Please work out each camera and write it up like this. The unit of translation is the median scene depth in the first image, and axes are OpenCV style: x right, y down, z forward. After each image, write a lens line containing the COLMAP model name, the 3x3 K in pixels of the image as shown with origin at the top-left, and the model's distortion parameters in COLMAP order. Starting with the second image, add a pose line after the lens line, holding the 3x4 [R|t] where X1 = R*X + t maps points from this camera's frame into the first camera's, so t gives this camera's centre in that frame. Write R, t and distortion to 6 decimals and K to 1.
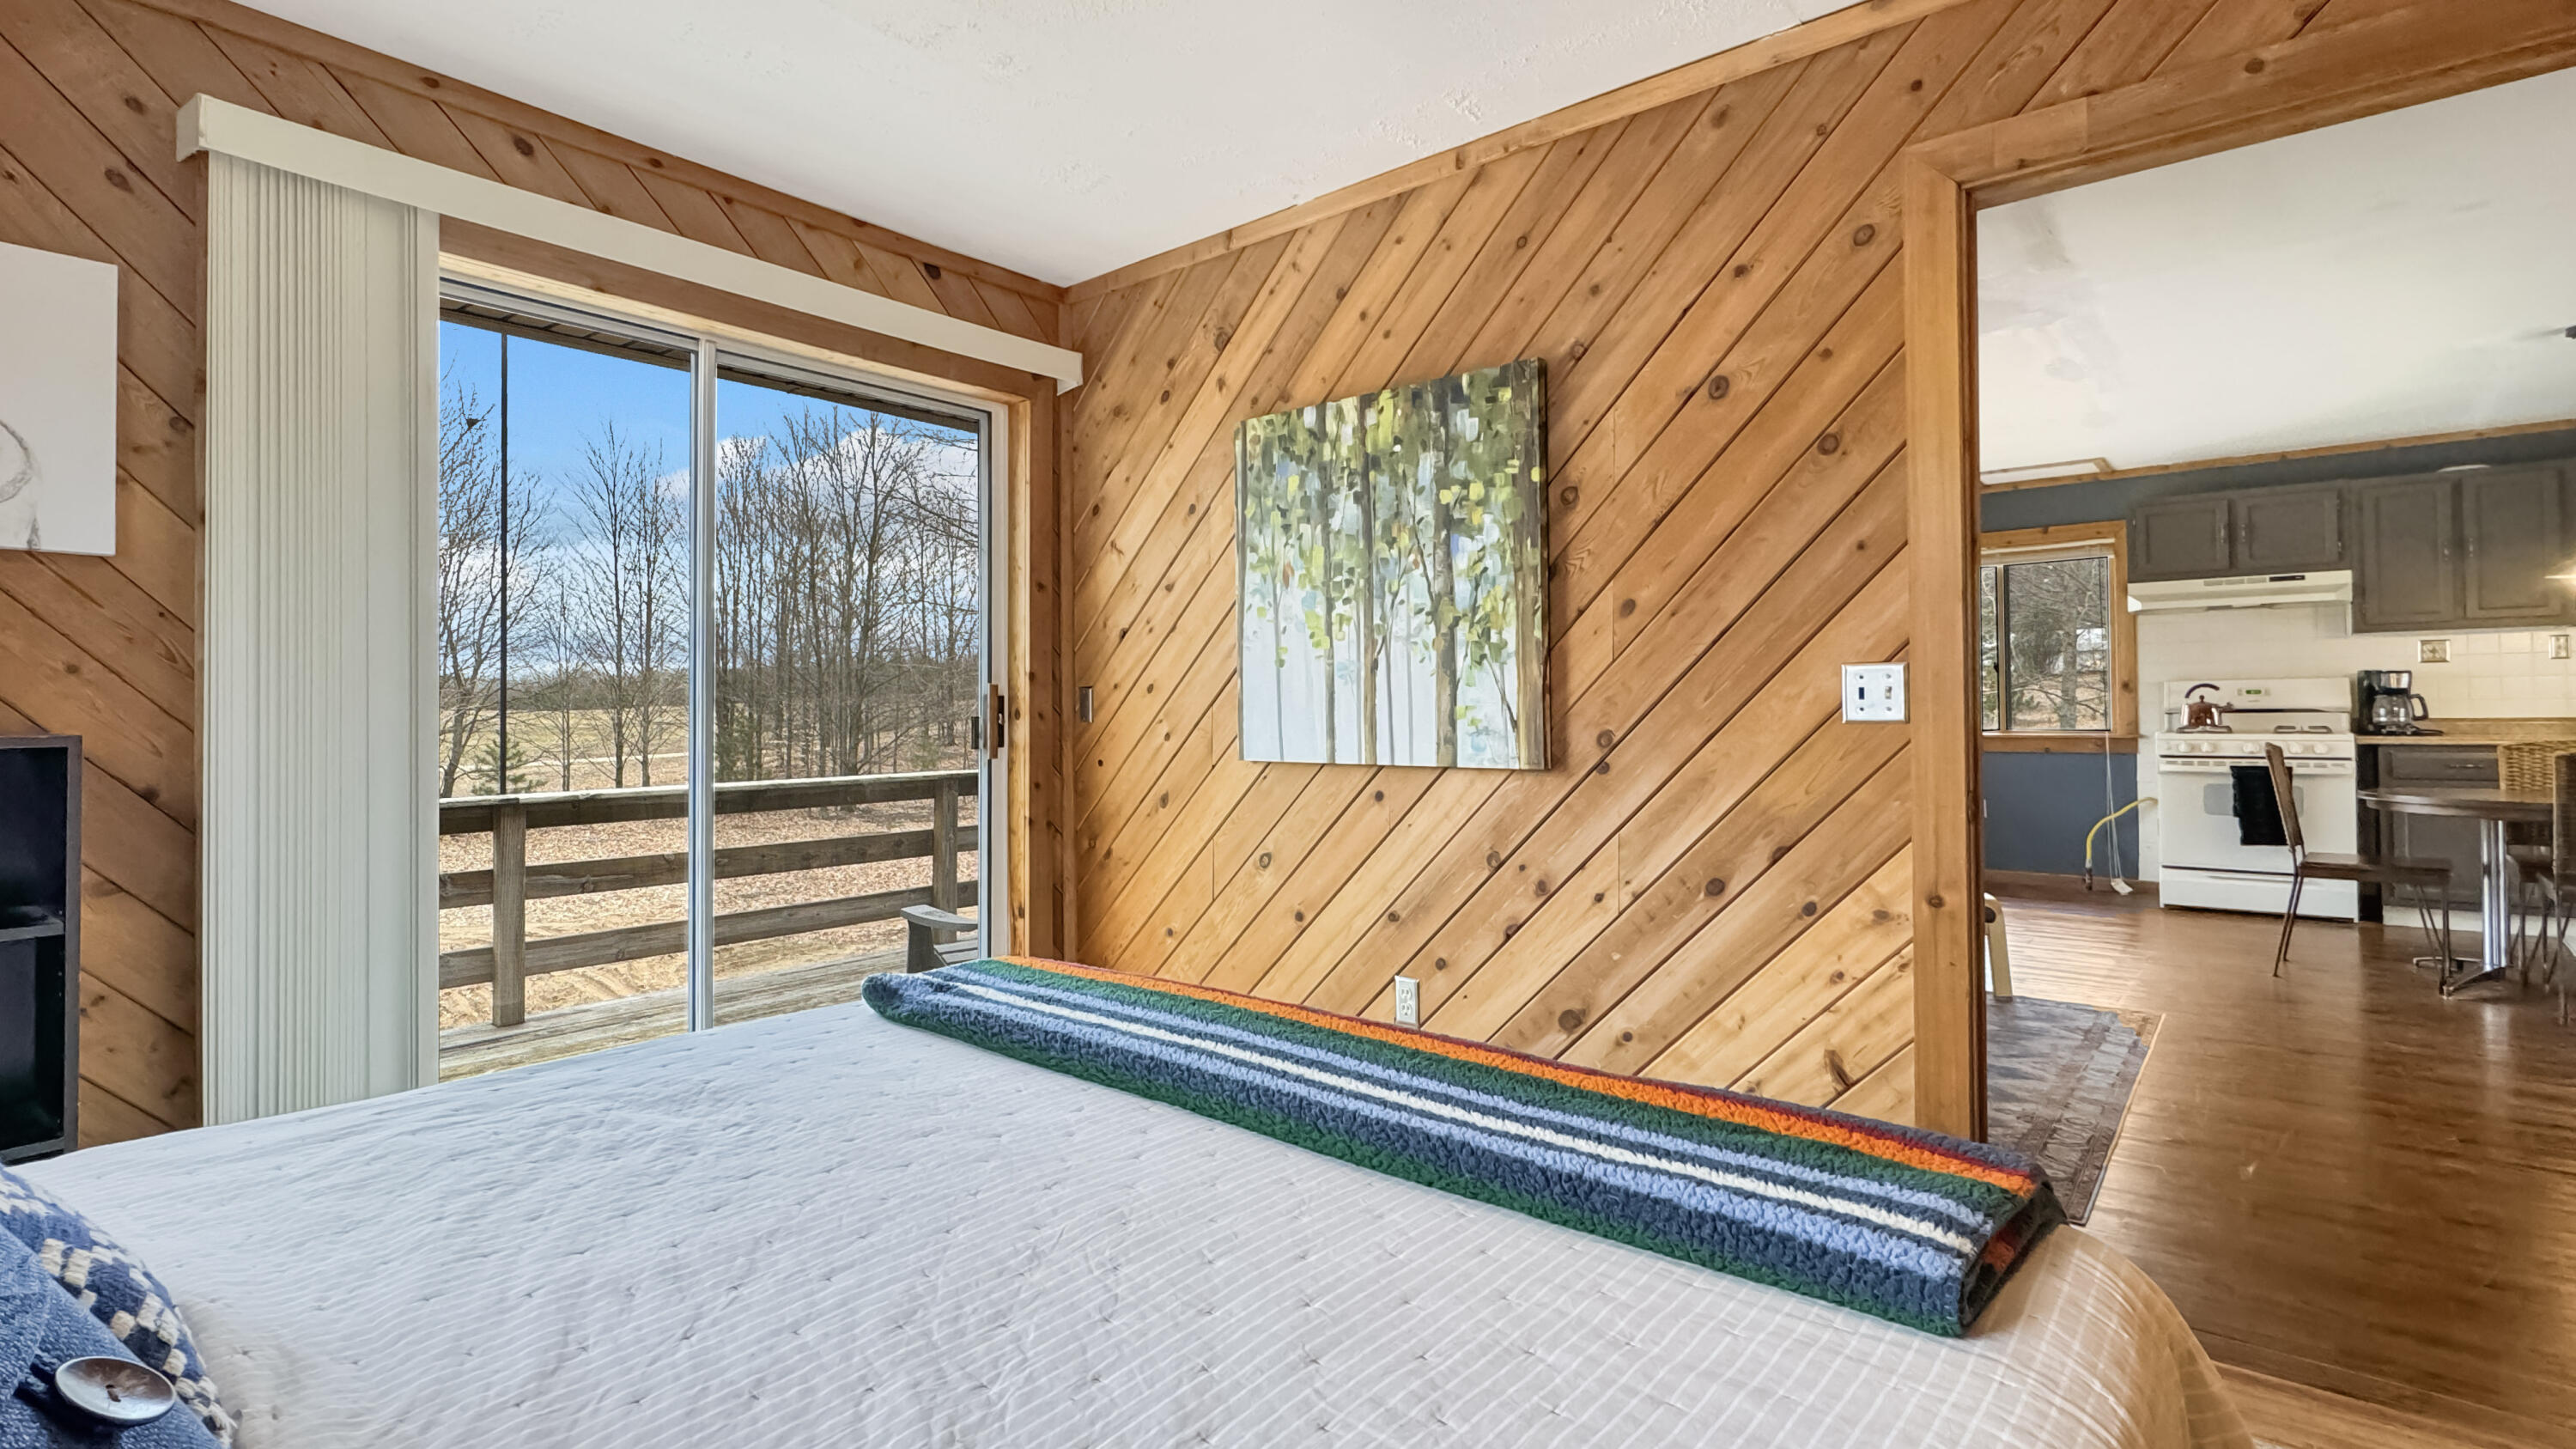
lens RADIAL K [[1203.0, 0, 1276.8], [0, 1203.0, 693.5], [0, 0, 1]] dist [-0.001159, -0.000793]
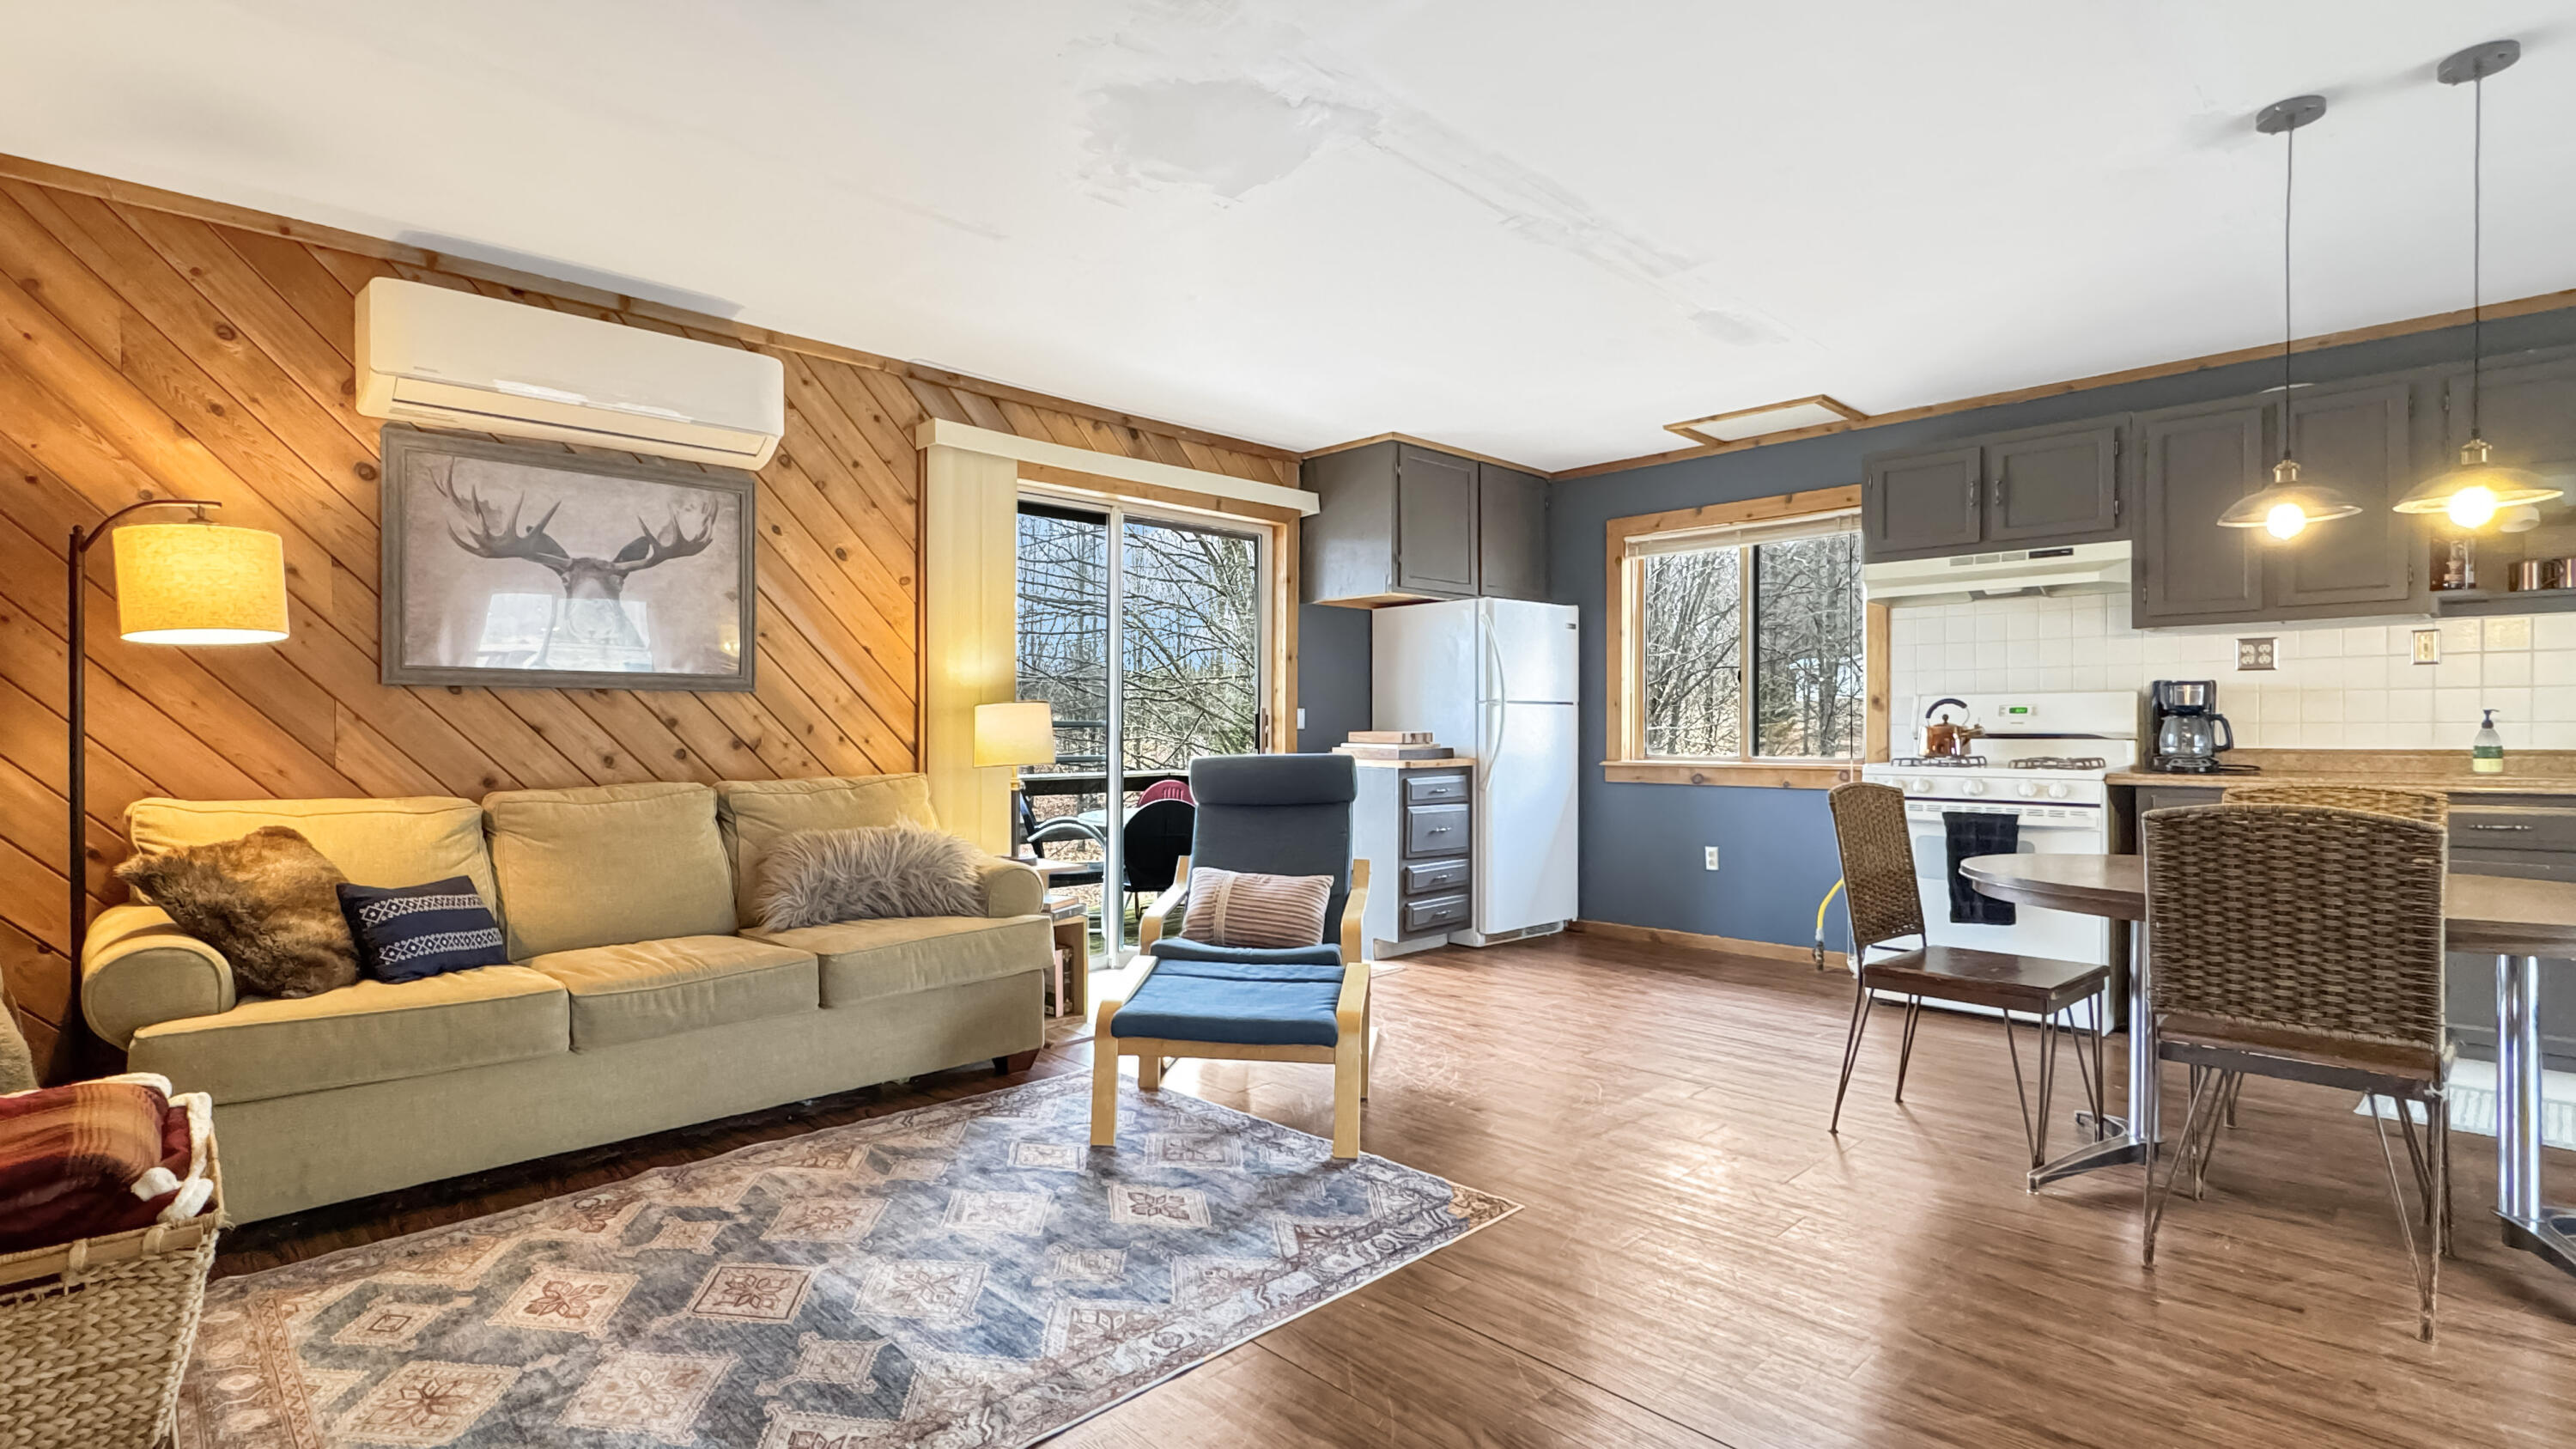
lens RADIAL K [[1203.0, 0, 1290.0], [0, 1203.0, 725.5], [0, 0, 1]] dist [-0.001159, -0.000793]
pose [[0.994761, 0.008038, -0.101914, 0.466578], [-0.006759, 0.999894, 0.012886, 0.001334], [0.102007, -0.012129, 0.994710, 0.237620]]
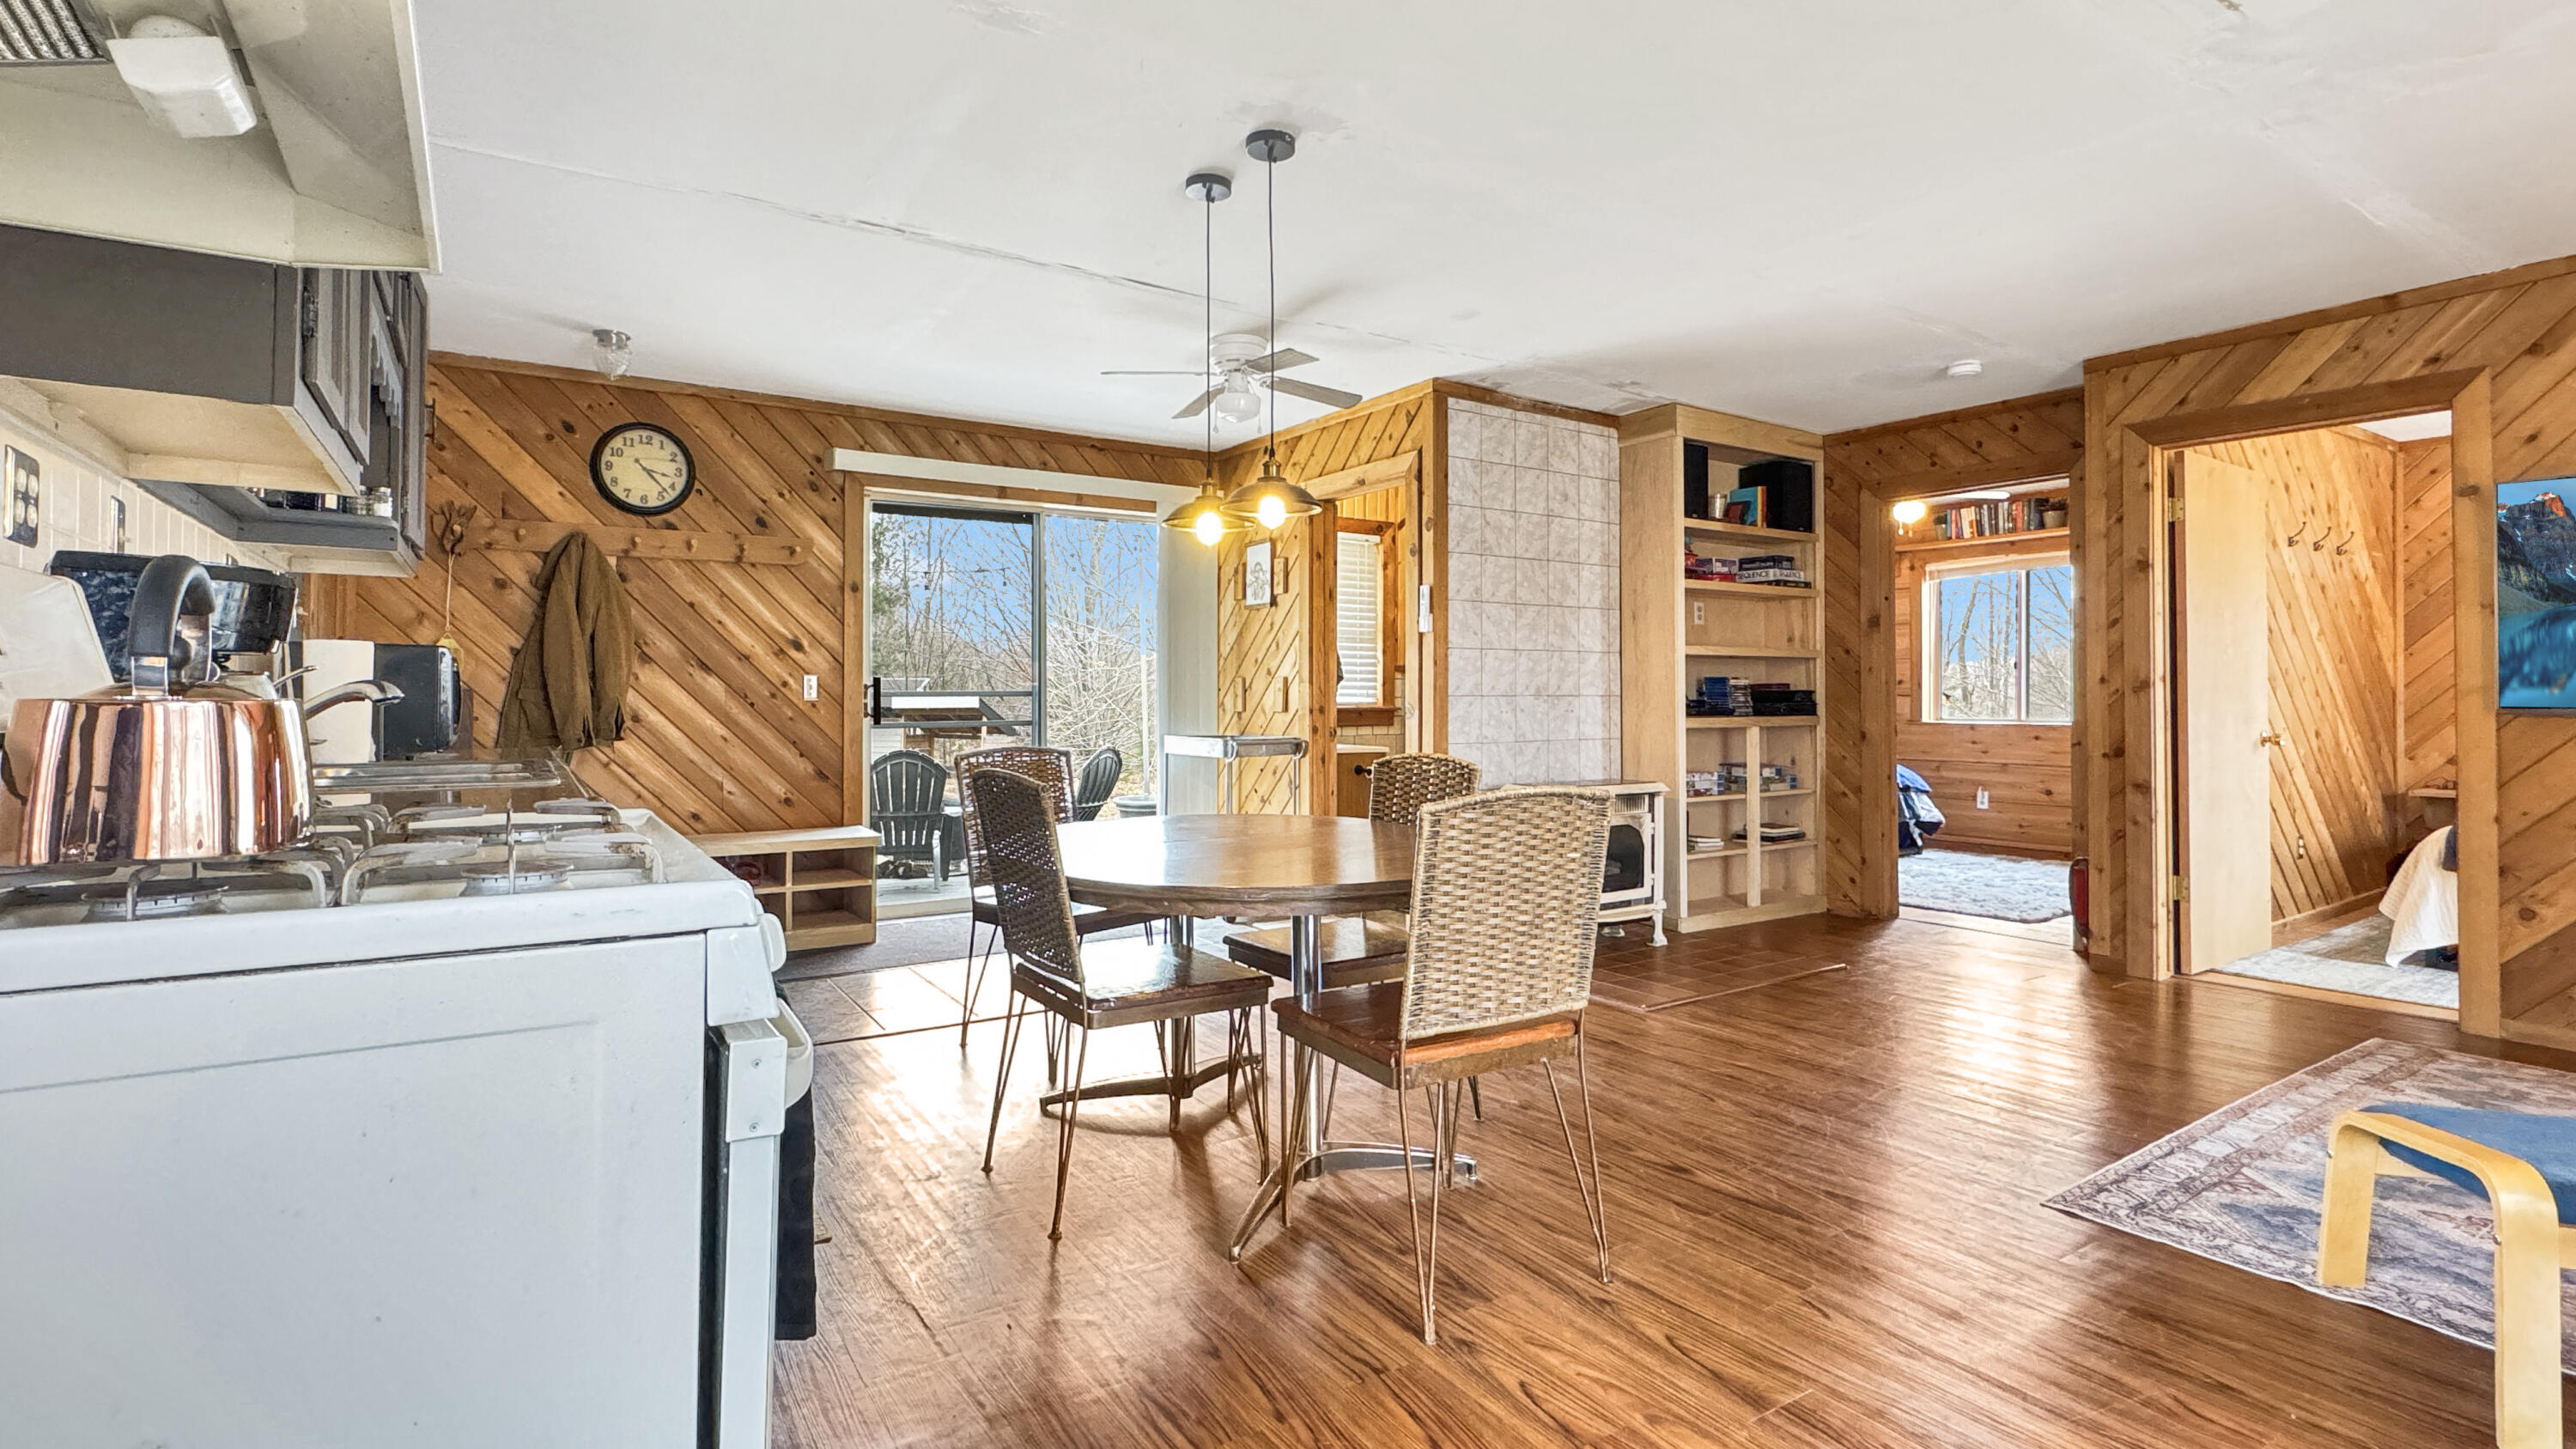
lens RADIAL K [[1203.0, 0, 1281.7], [0, 1203.0, 685.2], [0, 0, 1]] dist [-0.001159, -0.000793]
pose [[-0.954689, 0.014050, 0.297274, 0.630979], [0.005905, 0.999583, -0.028279, 0.012440], [-0.297548, -0.025243, -0.954373, 1.148582]]
